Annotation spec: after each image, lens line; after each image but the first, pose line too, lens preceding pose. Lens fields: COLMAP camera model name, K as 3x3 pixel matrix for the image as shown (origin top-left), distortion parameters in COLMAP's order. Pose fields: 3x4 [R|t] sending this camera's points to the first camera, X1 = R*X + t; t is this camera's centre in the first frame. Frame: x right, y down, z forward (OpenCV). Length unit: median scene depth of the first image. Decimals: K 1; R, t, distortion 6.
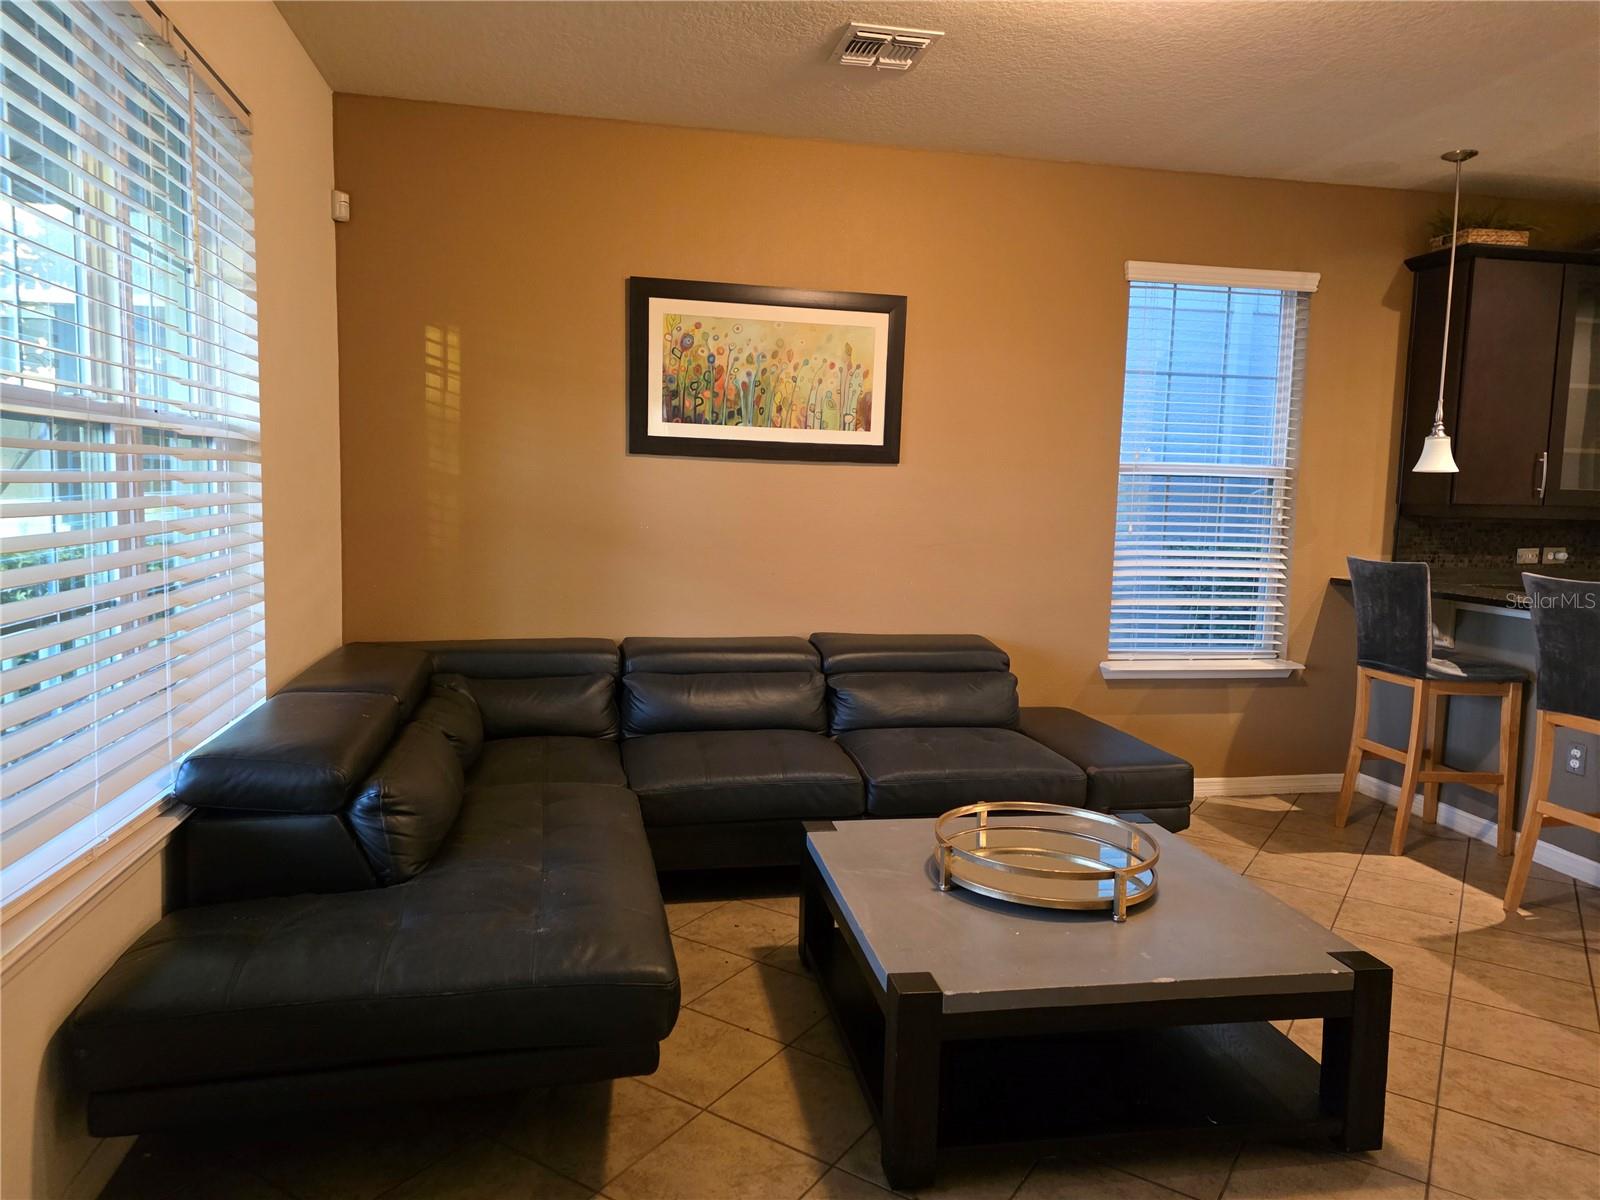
lens RADIAL K [[1063.0, 0, 797.9], [0, 1063.0, 598.7], [0, 0, 1]] dist [0.069763, -0.017113]
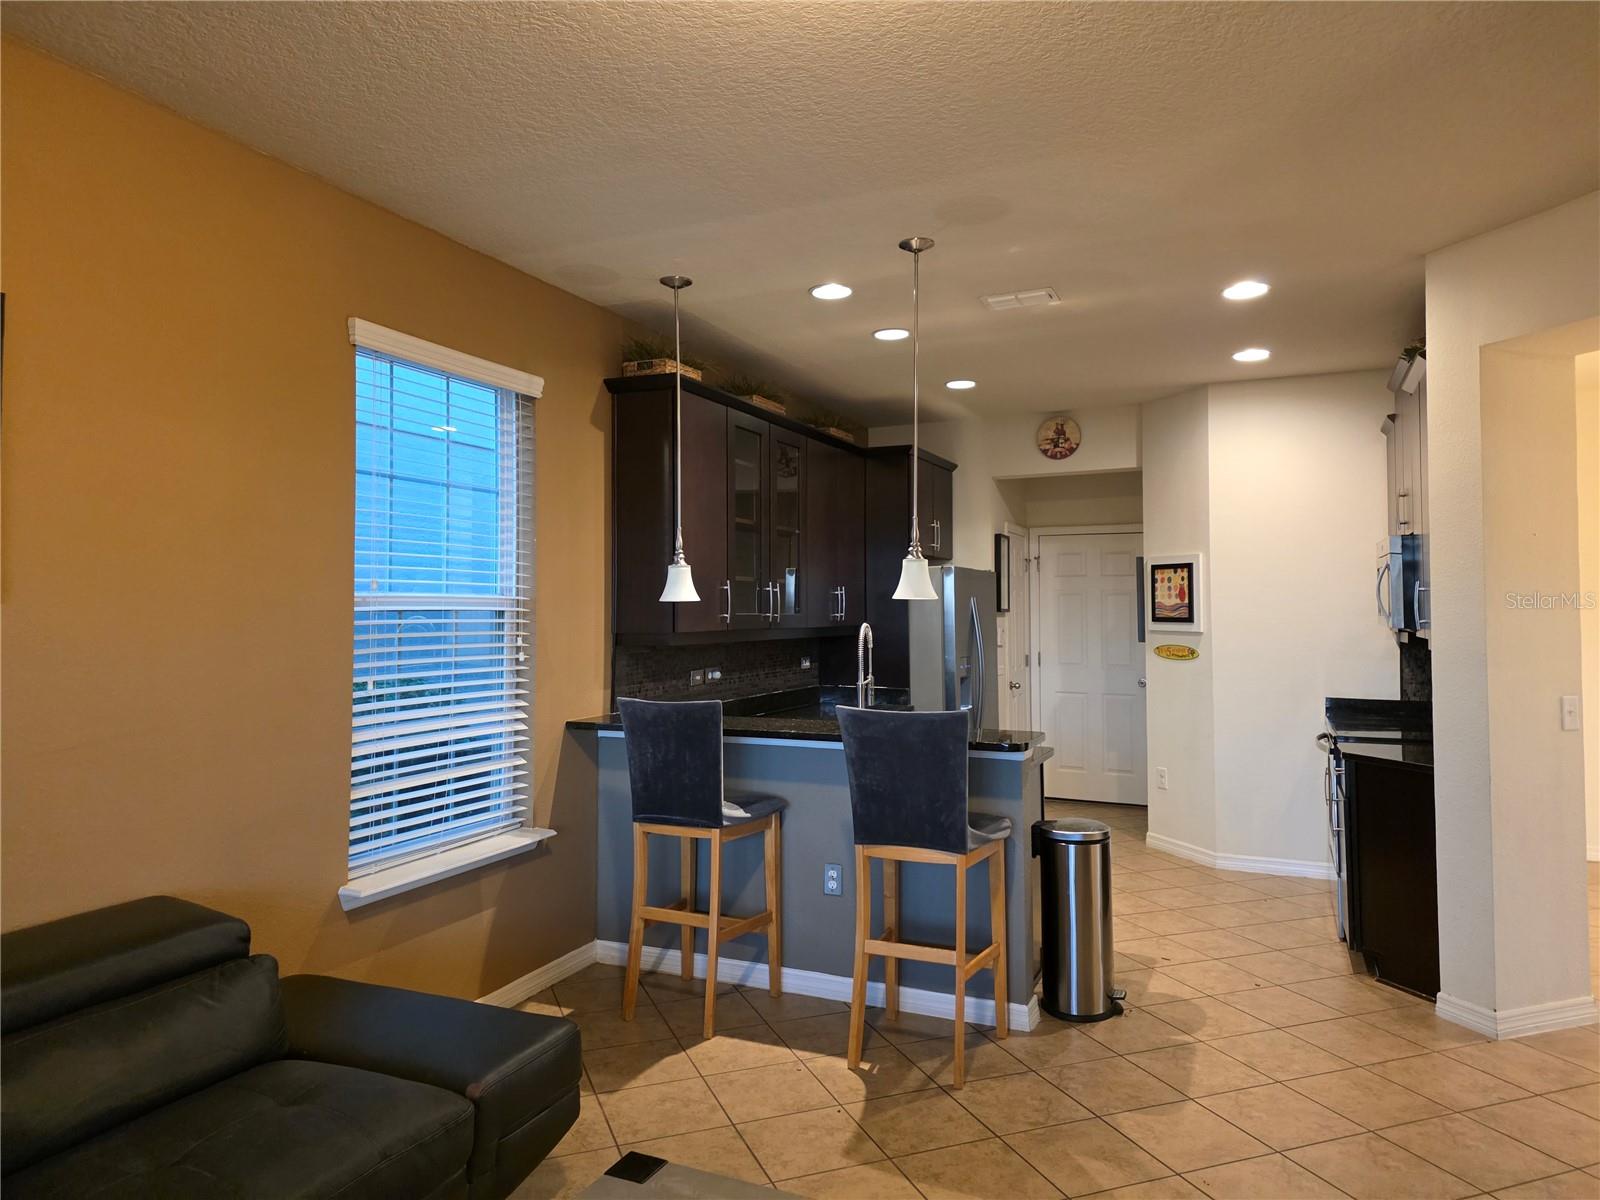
lens RADIAL K [[1063.0, 0, 795.0], [0, 1063.0, 582.7], [0, 0, 1]] dist [0.069763, -0.017113]
pose [[0.593024, -0.006330, 0.805160, -0.099150], [0.106434, 0.991811, -0.070595, -0.055727], [-0.798120, 0.127561, 0.588841, 0.365239]]
